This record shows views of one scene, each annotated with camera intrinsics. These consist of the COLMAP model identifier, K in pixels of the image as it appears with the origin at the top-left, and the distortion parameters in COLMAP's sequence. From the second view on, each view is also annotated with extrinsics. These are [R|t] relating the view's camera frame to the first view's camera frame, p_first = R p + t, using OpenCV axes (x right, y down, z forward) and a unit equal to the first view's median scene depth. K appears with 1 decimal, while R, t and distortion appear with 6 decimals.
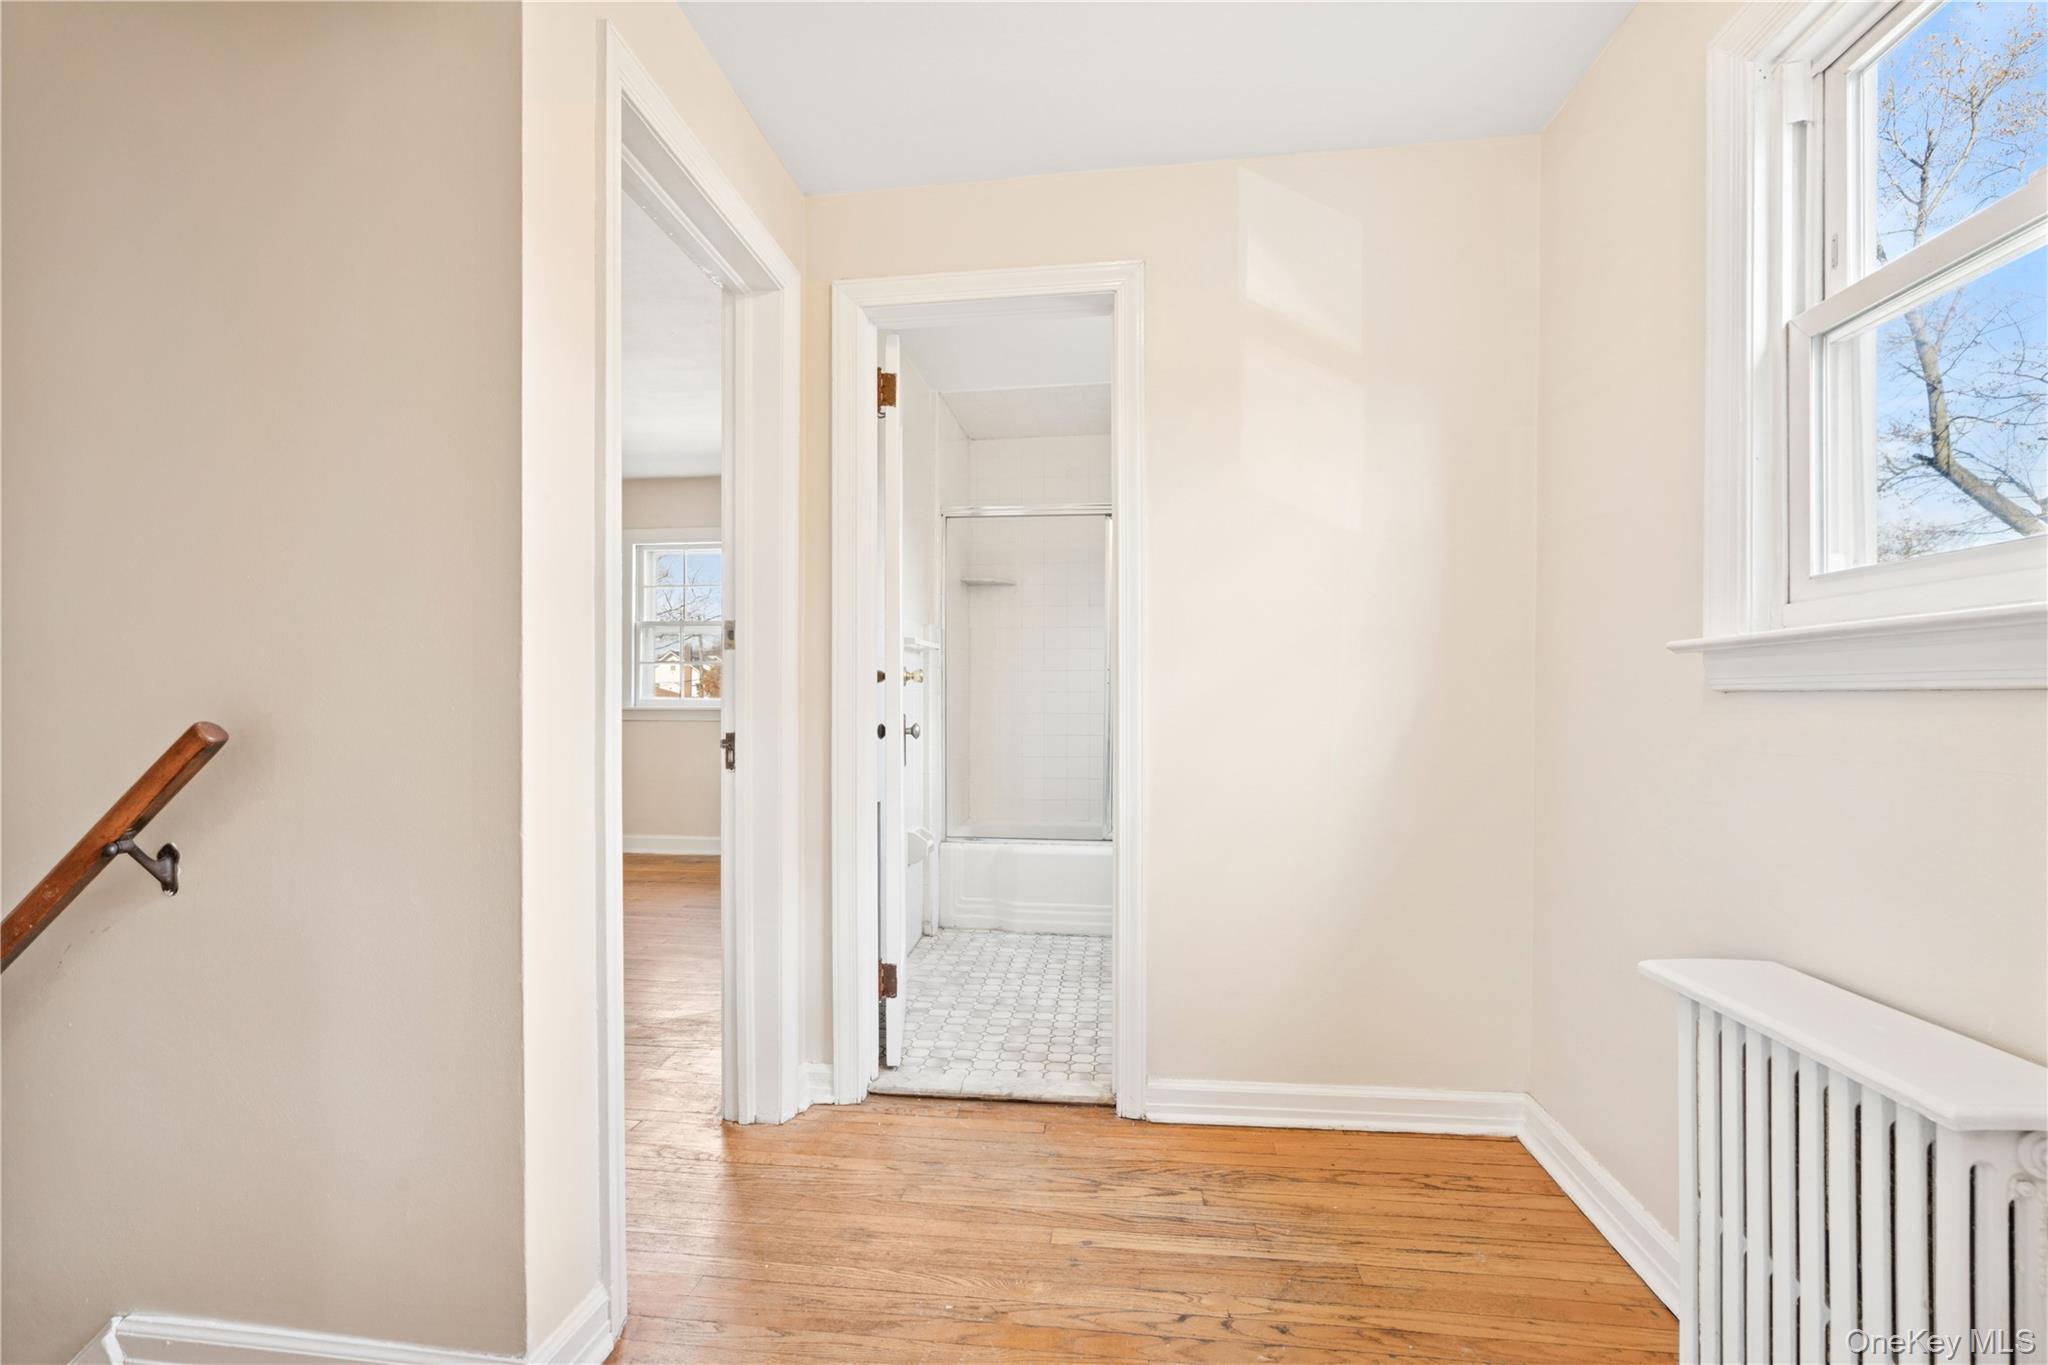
lens RADIAL K [[958.5, 0, 1024.0], [0, 958.5, 682.5], [0, 0, 1]] dist [-0.020030, 0.000005]
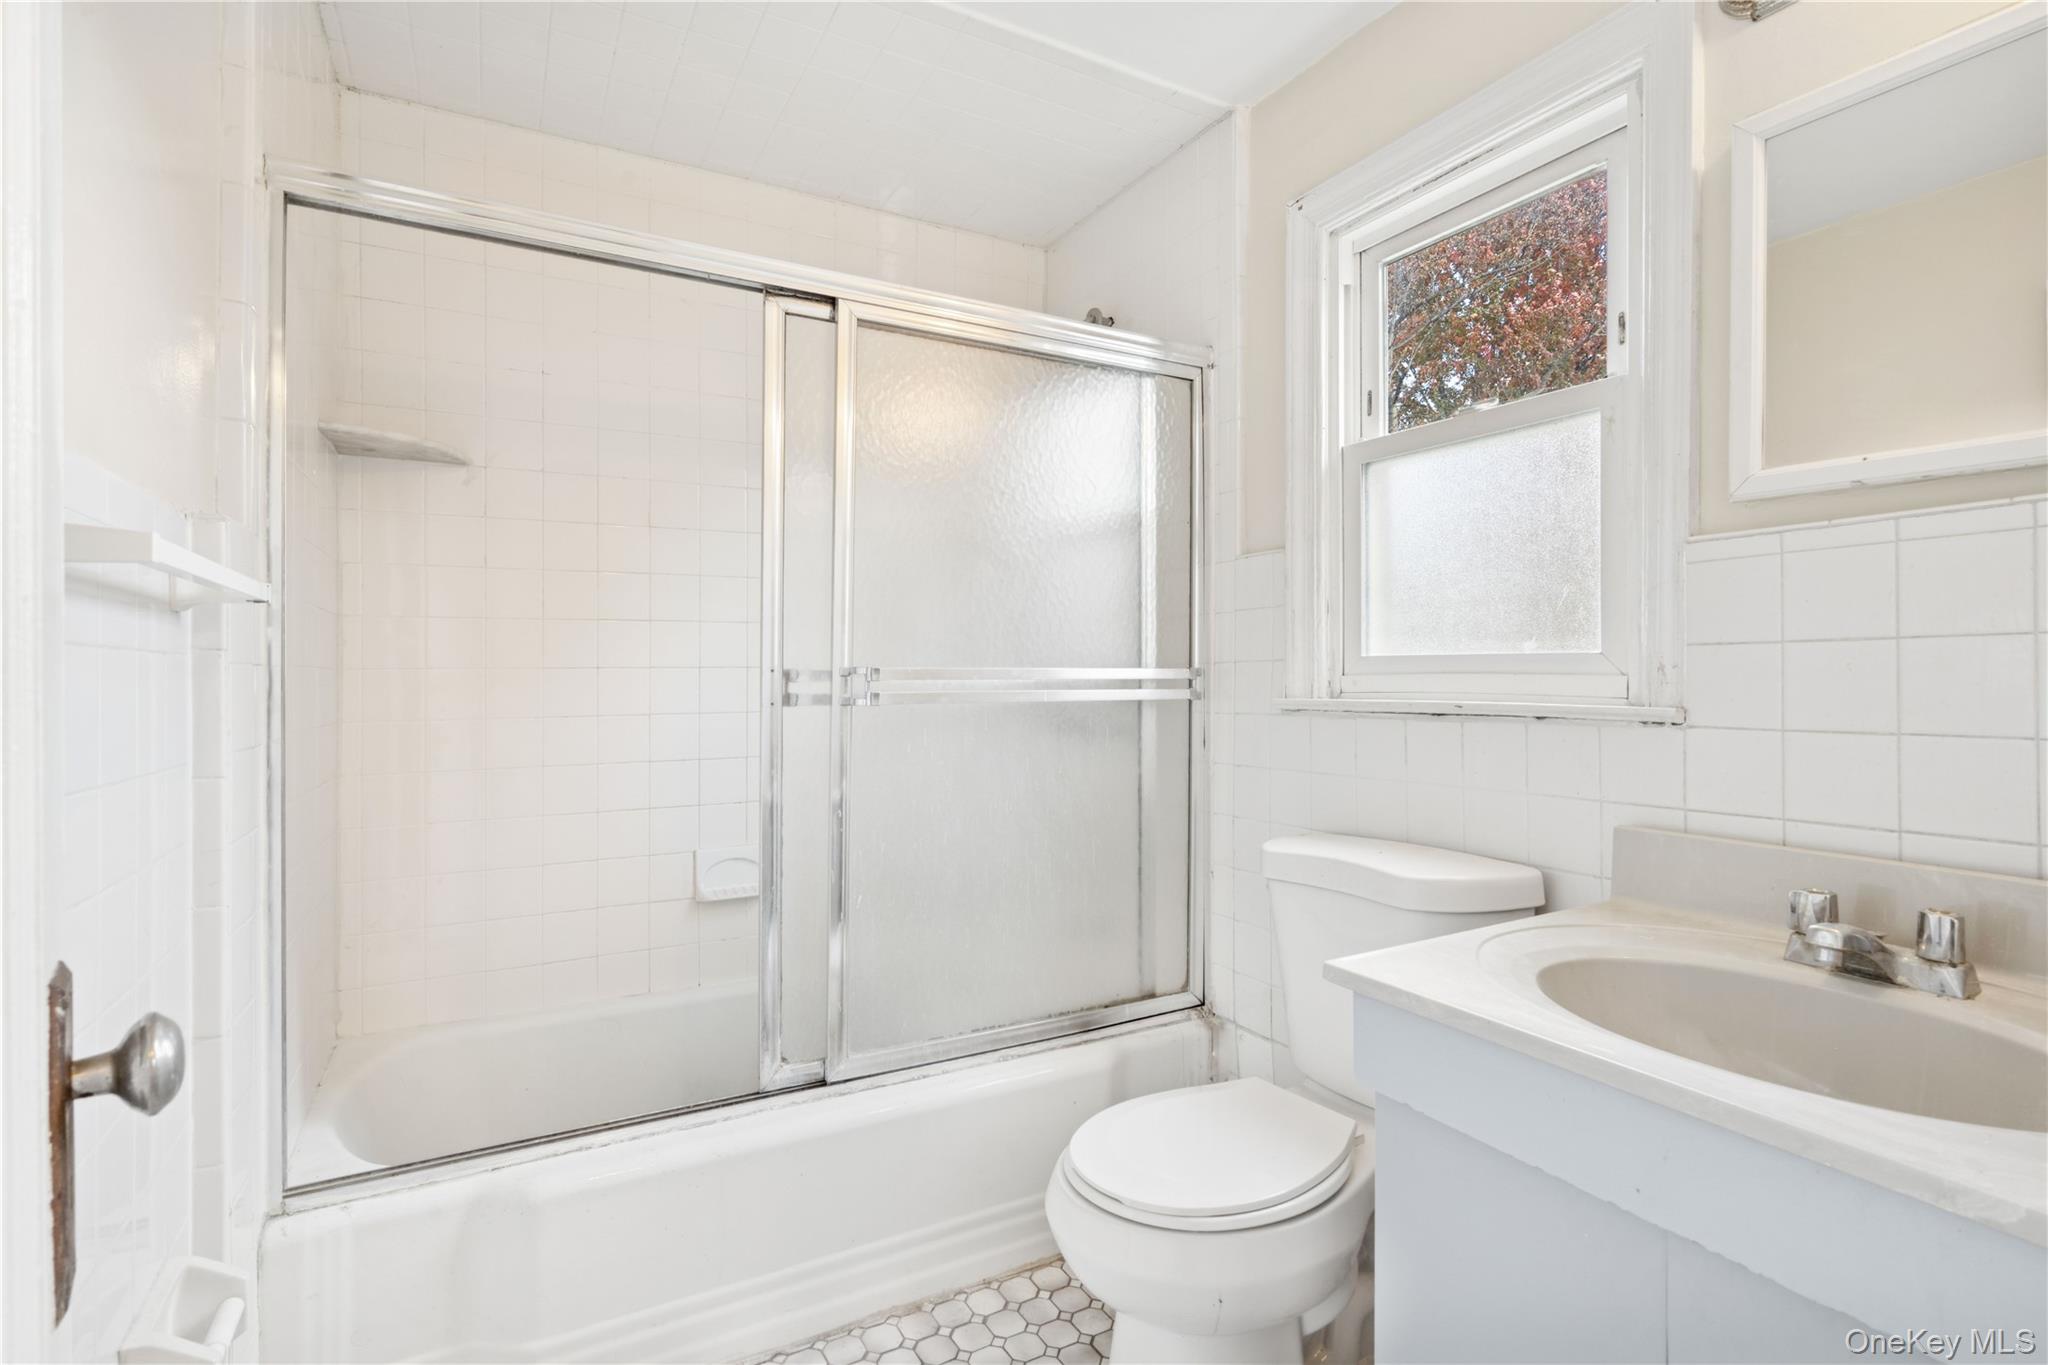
lens RADIAL K [[958.5, 0, 1024.0], [0, 958.5, 682.5], [0, 0, 1]] dist [-0.020030, 0.000005]
pose [[0.809829, 0.001443, 0.586664, -0.066981], [-0.009842, 0.999890, 0.011125, -0.016628], [-0.586584, -0.014783, 0.809754, 0.612971]]
